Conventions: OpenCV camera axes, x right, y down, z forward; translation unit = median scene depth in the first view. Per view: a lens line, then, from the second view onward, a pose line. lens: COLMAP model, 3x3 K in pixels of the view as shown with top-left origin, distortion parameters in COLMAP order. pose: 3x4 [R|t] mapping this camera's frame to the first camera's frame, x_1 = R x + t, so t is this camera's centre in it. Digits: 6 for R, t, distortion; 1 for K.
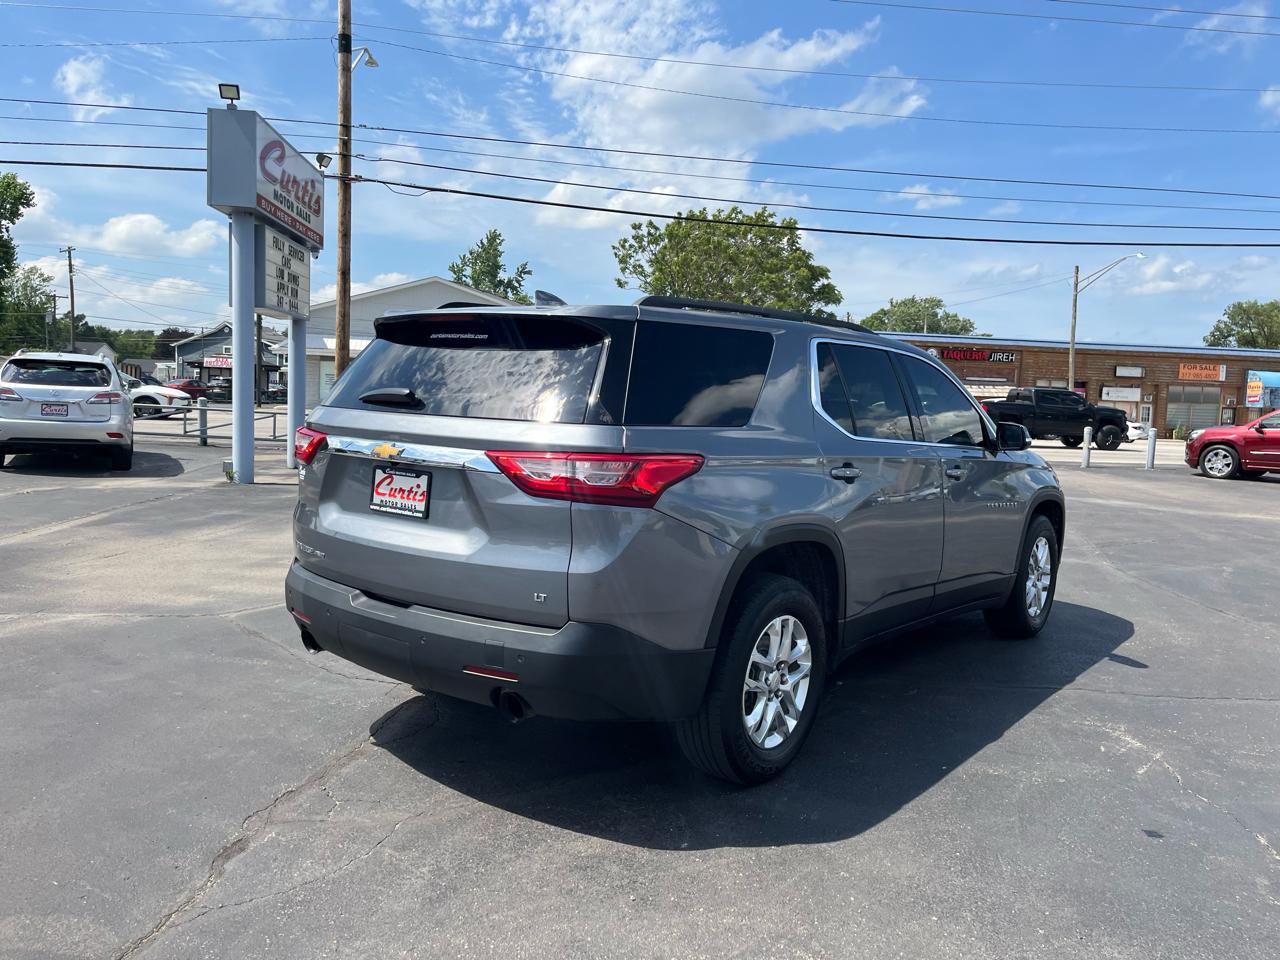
lens RADIAL K [[967.0, 0, 656.9], [0, 967.0, 478.7], [0, 0, 1]] dist [0.063051, -0.078523]
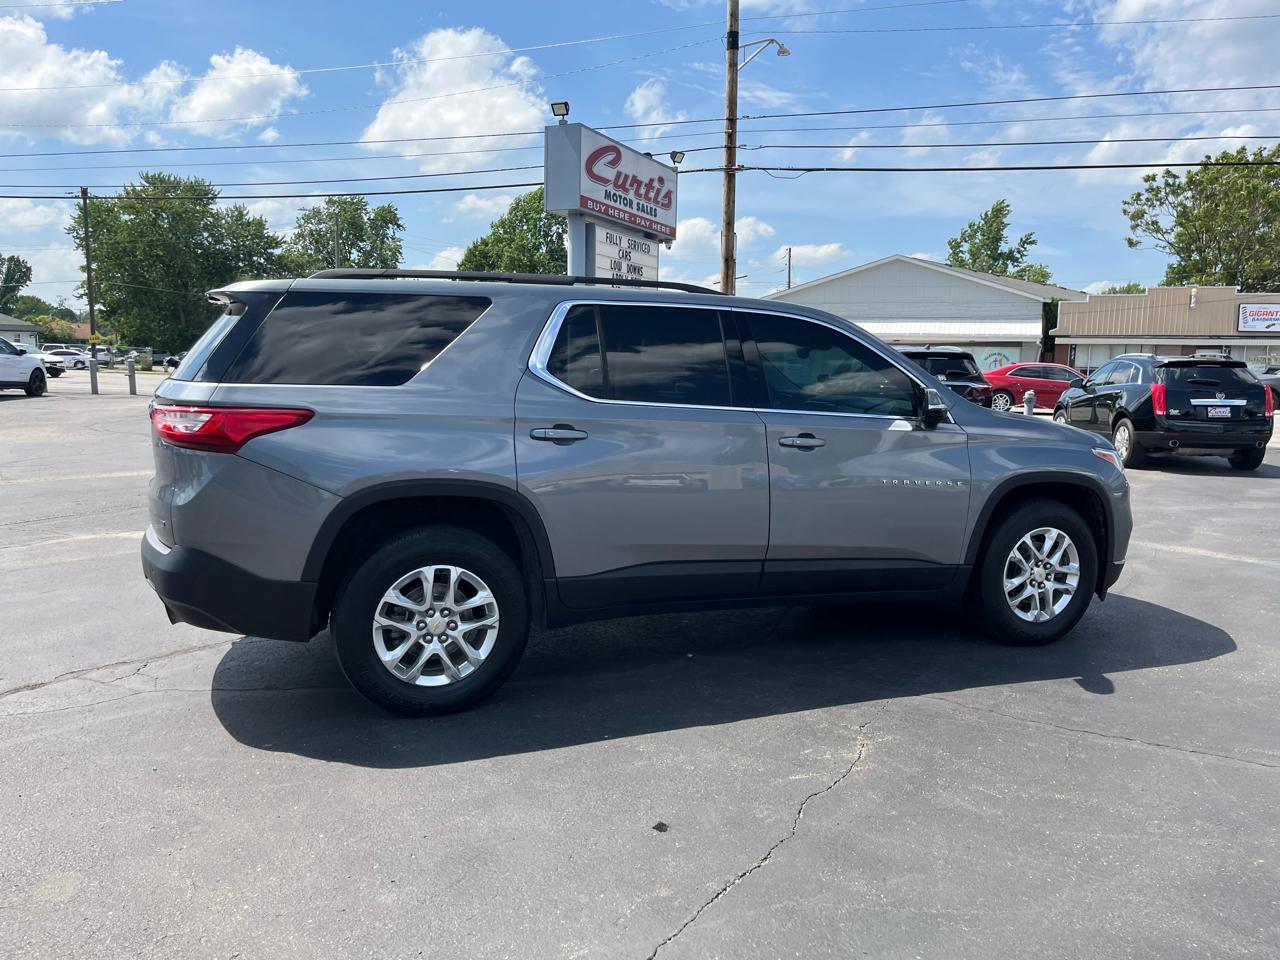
lens RADIAL K [[967.0, 0, 660.6], [0, 967.0, 497.3], [0, 0, 1]] dist [0.063051, -0.078523]
pose [[0.869243, 0.049557, -0.491896, 0.199842], [-0.030915, 0.998465, 0.045962, 0.002434], [0.493418, -0.024746, 0.869440, 0.045157]]
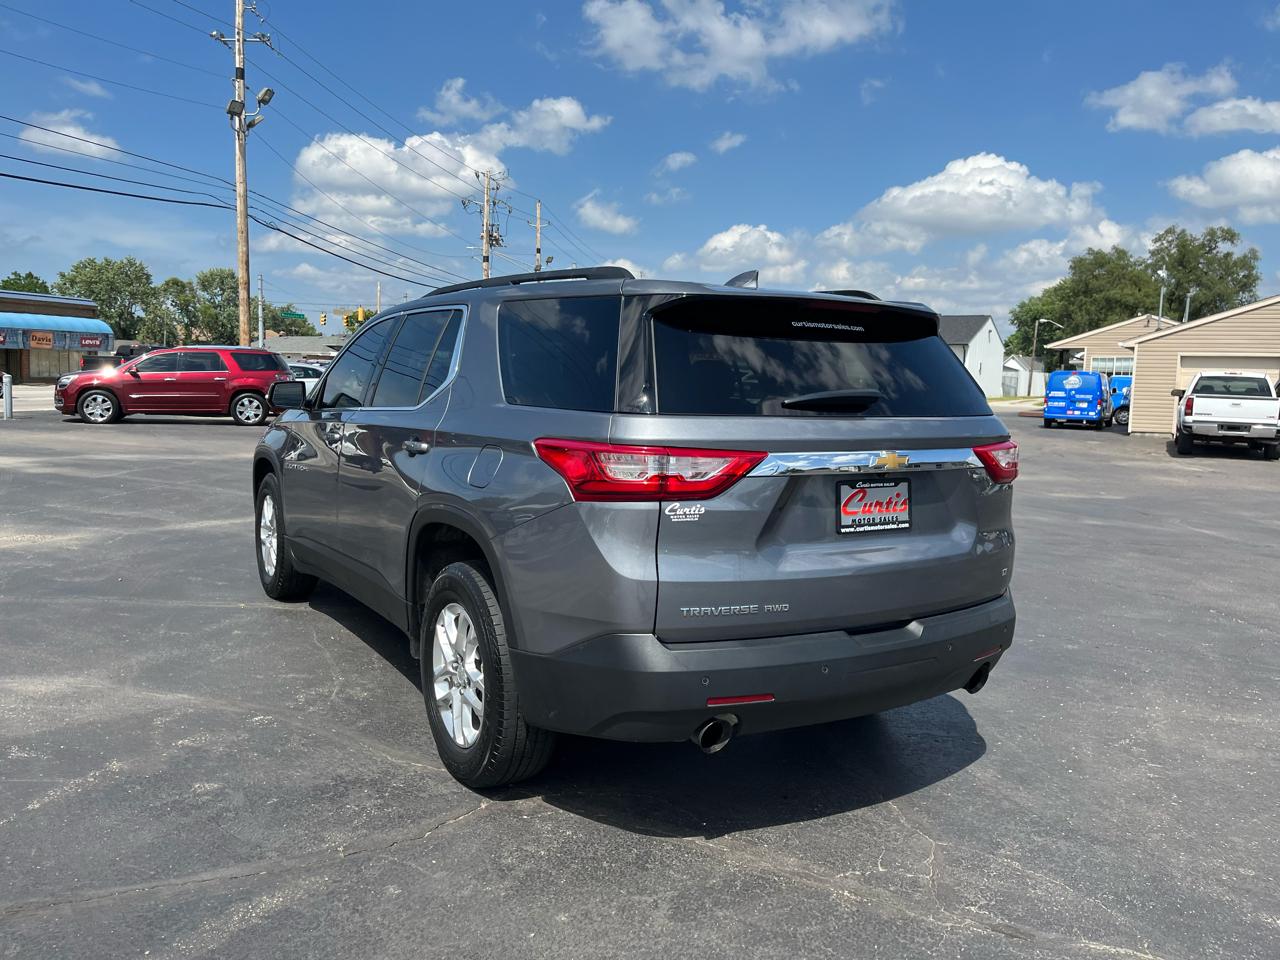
lens RADIAL K [[967.0, 0, 643.5], [0, 967.0, 475.4], [0, 0, 1]] dist [0.063051, -0.078523]
pose [[0.336066, -0.127361, 0.933187, -0.226650], [0.069055, 0.991480, 0.110448, -0.024764], [-0.939303, 0.027324, 0.341998, 0.174058]]
